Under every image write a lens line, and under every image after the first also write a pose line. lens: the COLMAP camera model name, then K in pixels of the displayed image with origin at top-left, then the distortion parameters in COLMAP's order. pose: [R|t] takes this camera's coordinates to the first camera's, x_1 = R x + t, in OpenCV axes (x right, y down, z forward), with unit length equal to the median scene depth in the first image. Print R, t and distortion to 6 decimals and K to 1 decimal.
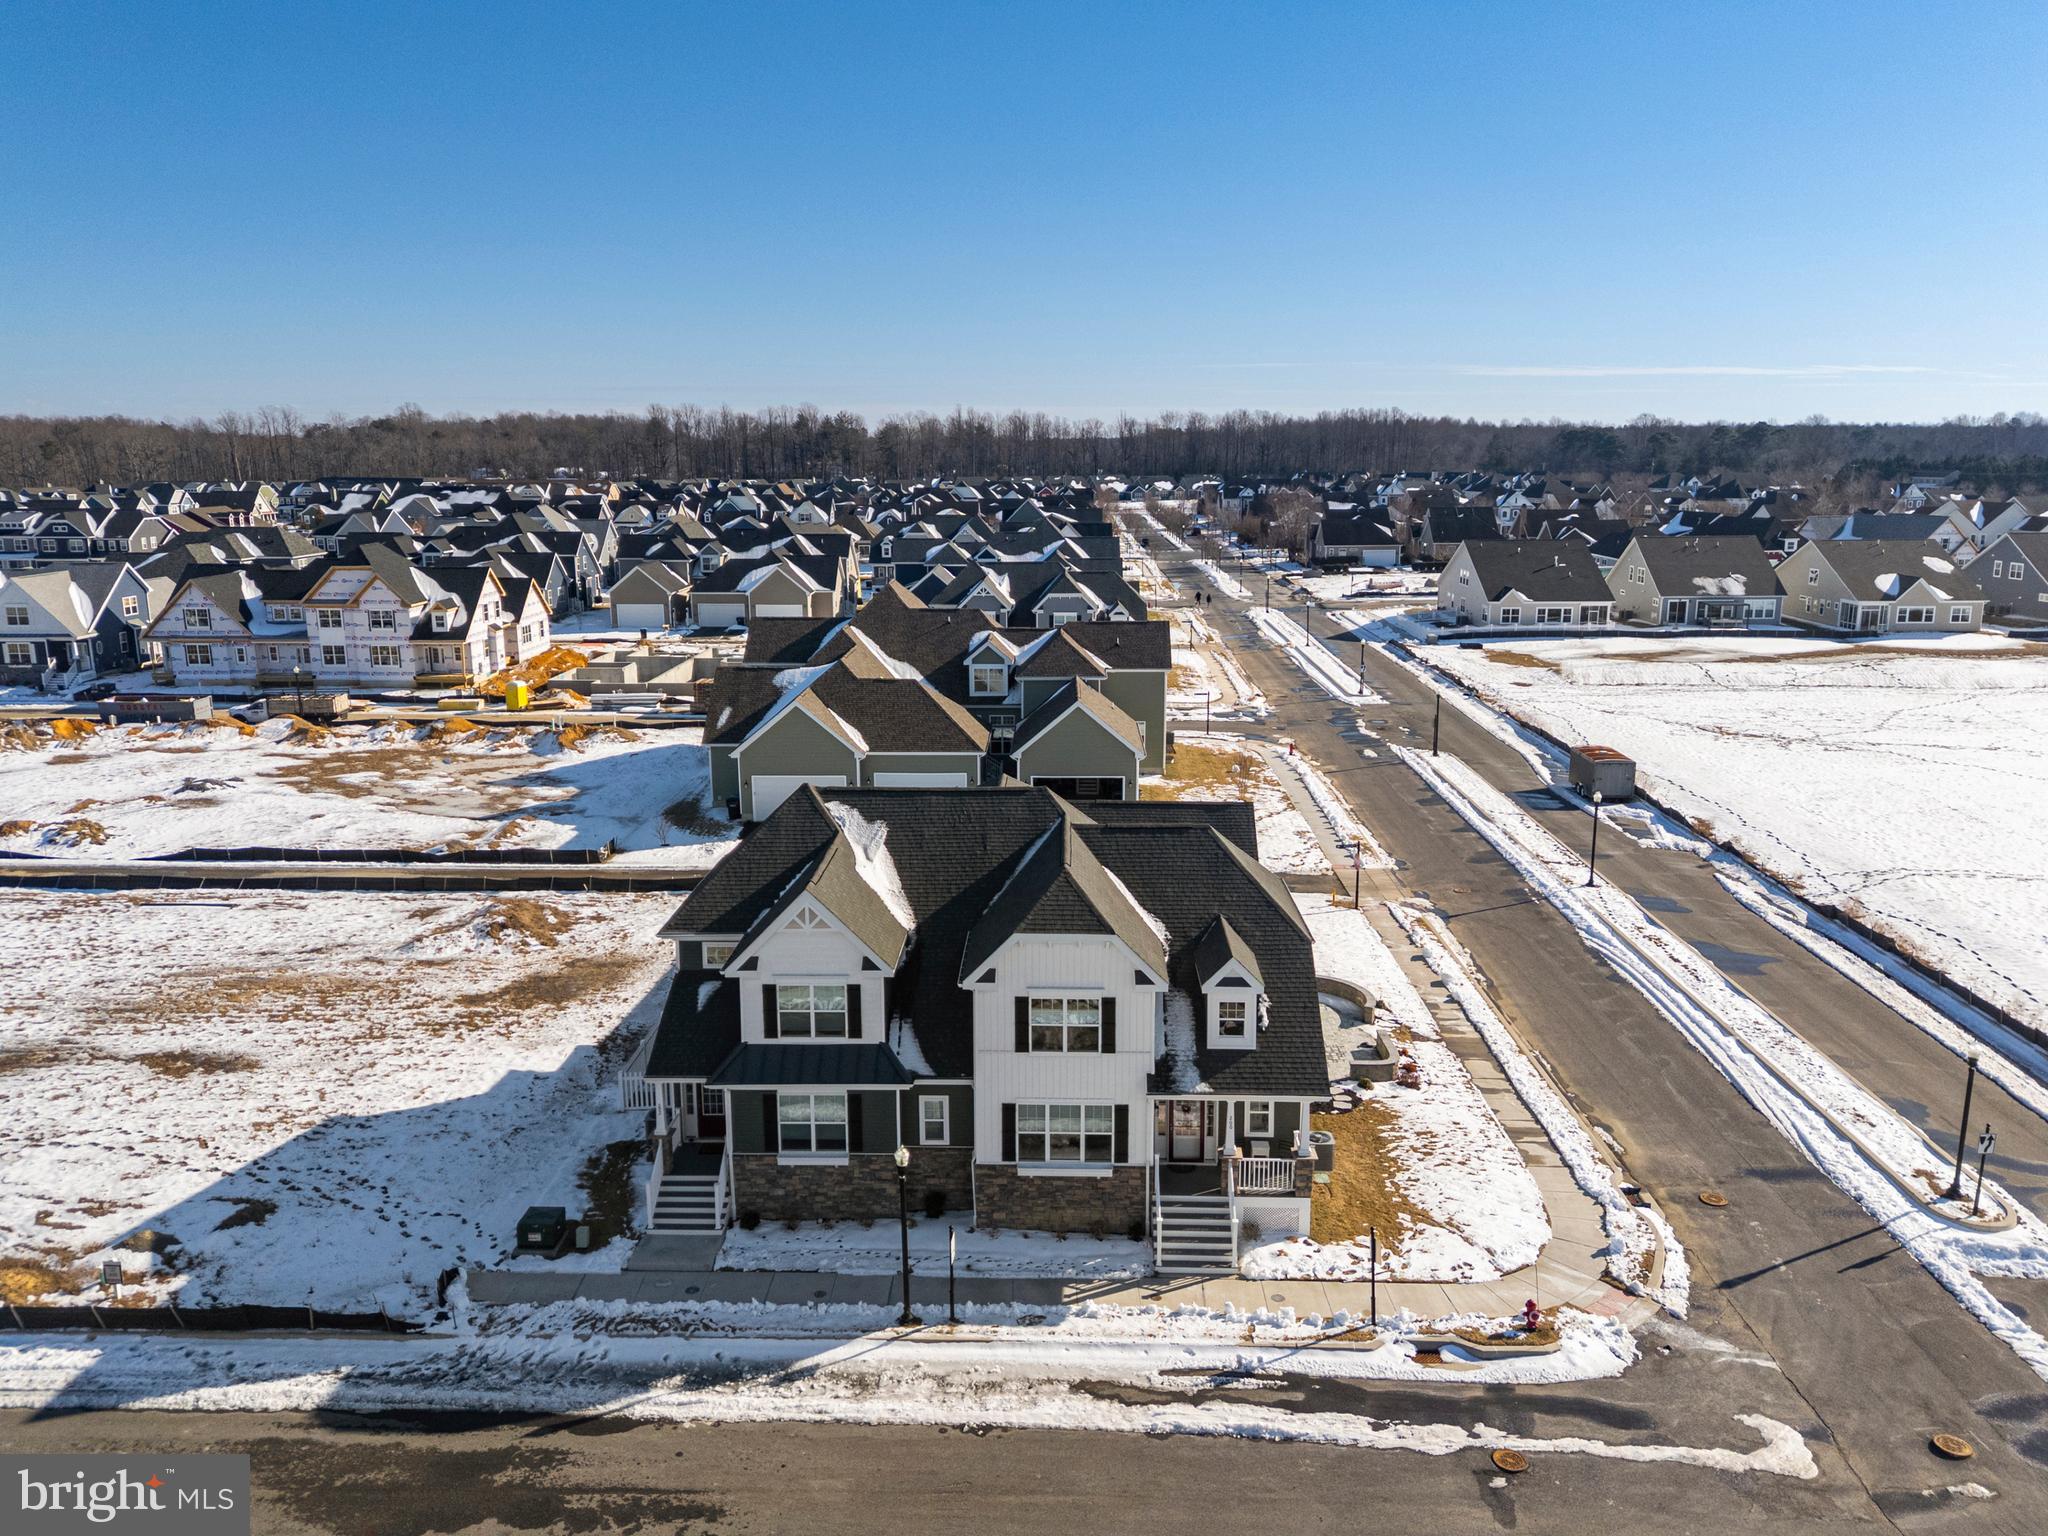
lens RADIAL K [[1488.9, 0, 1028.5], [0, 1488.9, 781.4], [0, 0, 1]] dist [0.086976, -0.075238]
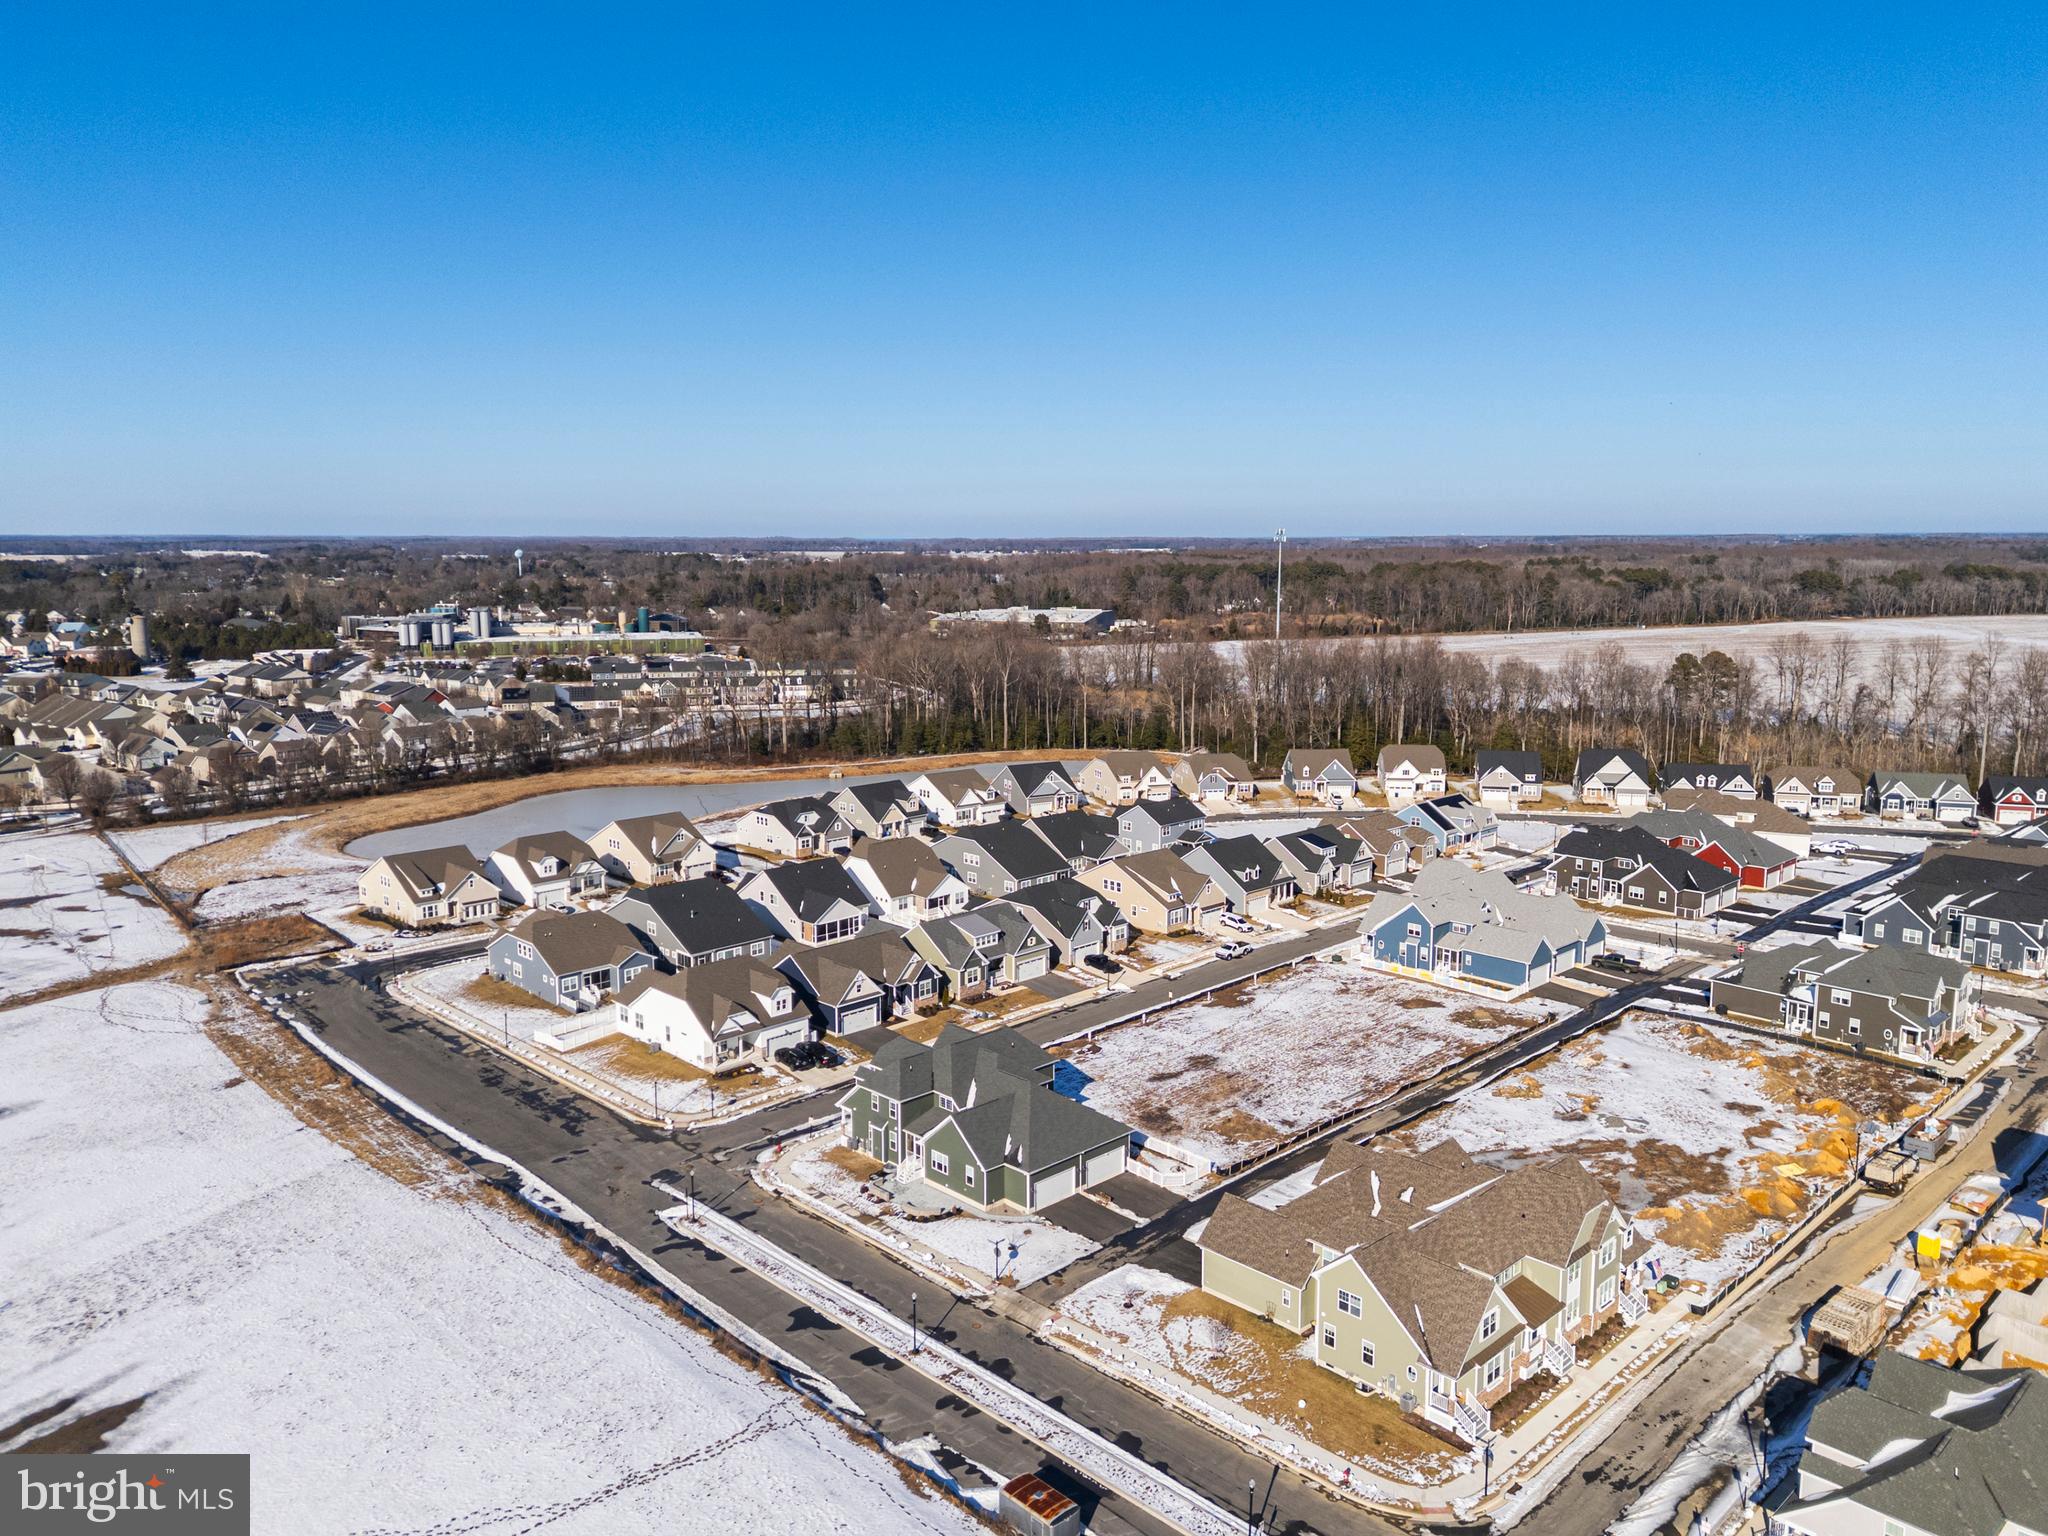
lens RADIAL K [[1488.9, 0, 1024.1], [0, 1488.9, 779.2], [0, 0, 1]] dist [0.086976, -0.075238]
pose [[-0.698254, 0.123271, -0.705156, 1.348430], [-0.151247, 0.937419, 0.313640, -1.004819], [0.699690, 0.325653, -0.635912, 1.926691]]
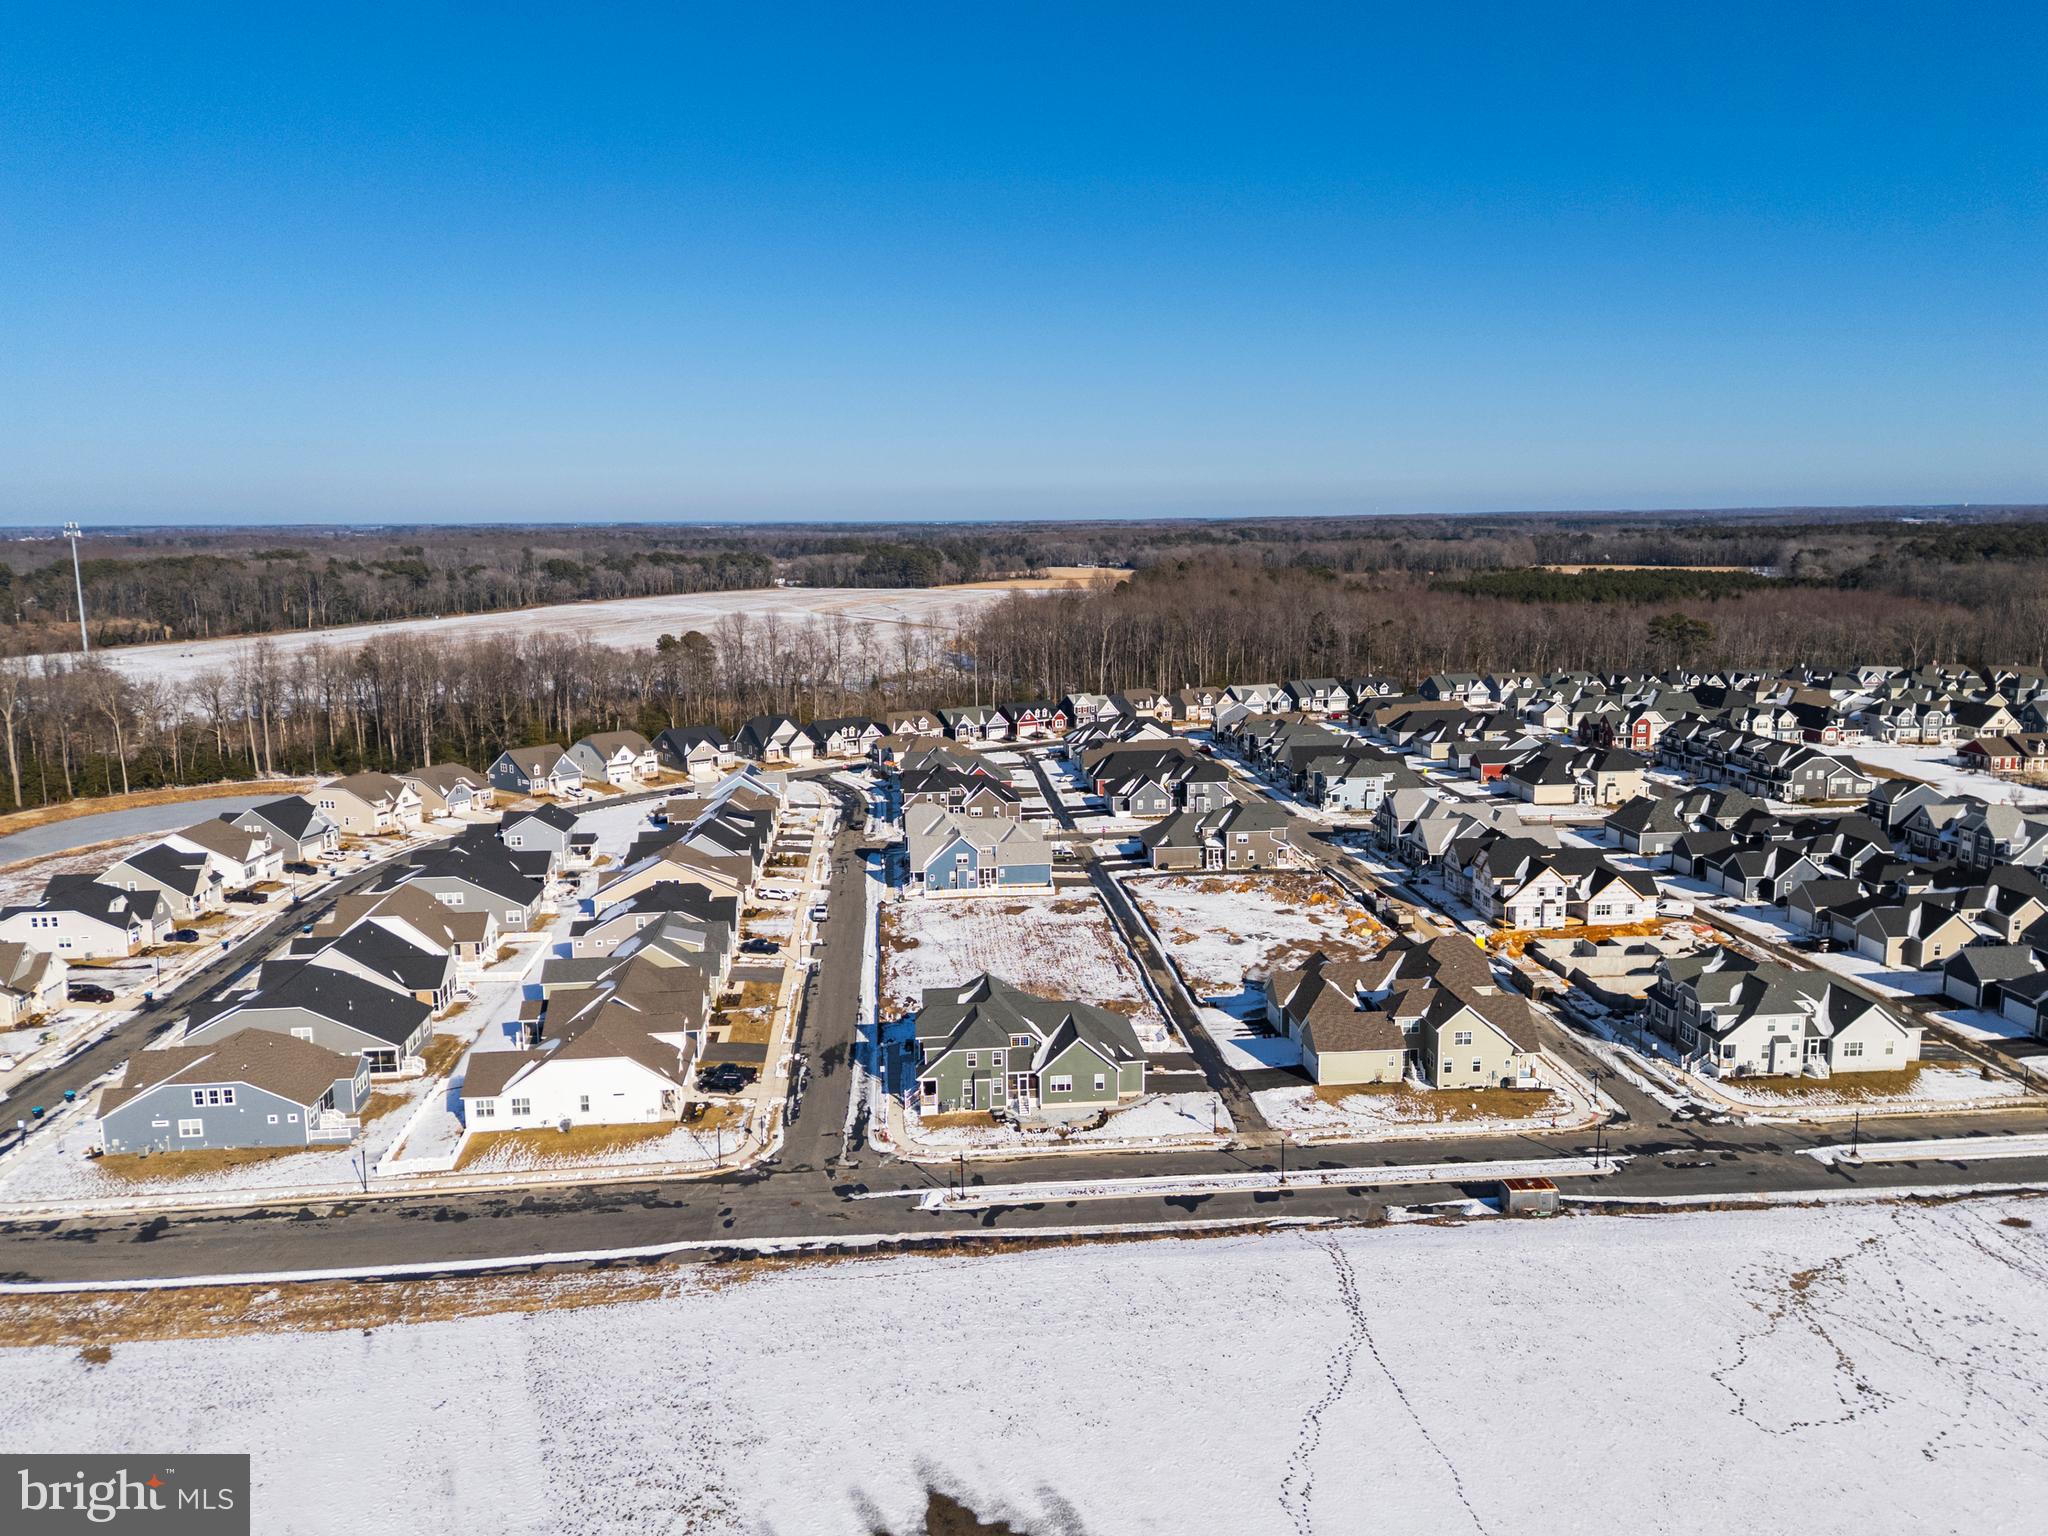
lens RADIAL K [[1488.9, 0, 1024.9], [0, 1488.9, 767.9], [0, 0, 1]] dist [0.086976, -0.075238]
pose [[0.117879, 0.170669, -0.978252, 2.224275], [-0.208106, 0.967490, 0.143715, -0.682509], [0.970977, 0.186639, 0.149564, 0.296946]]
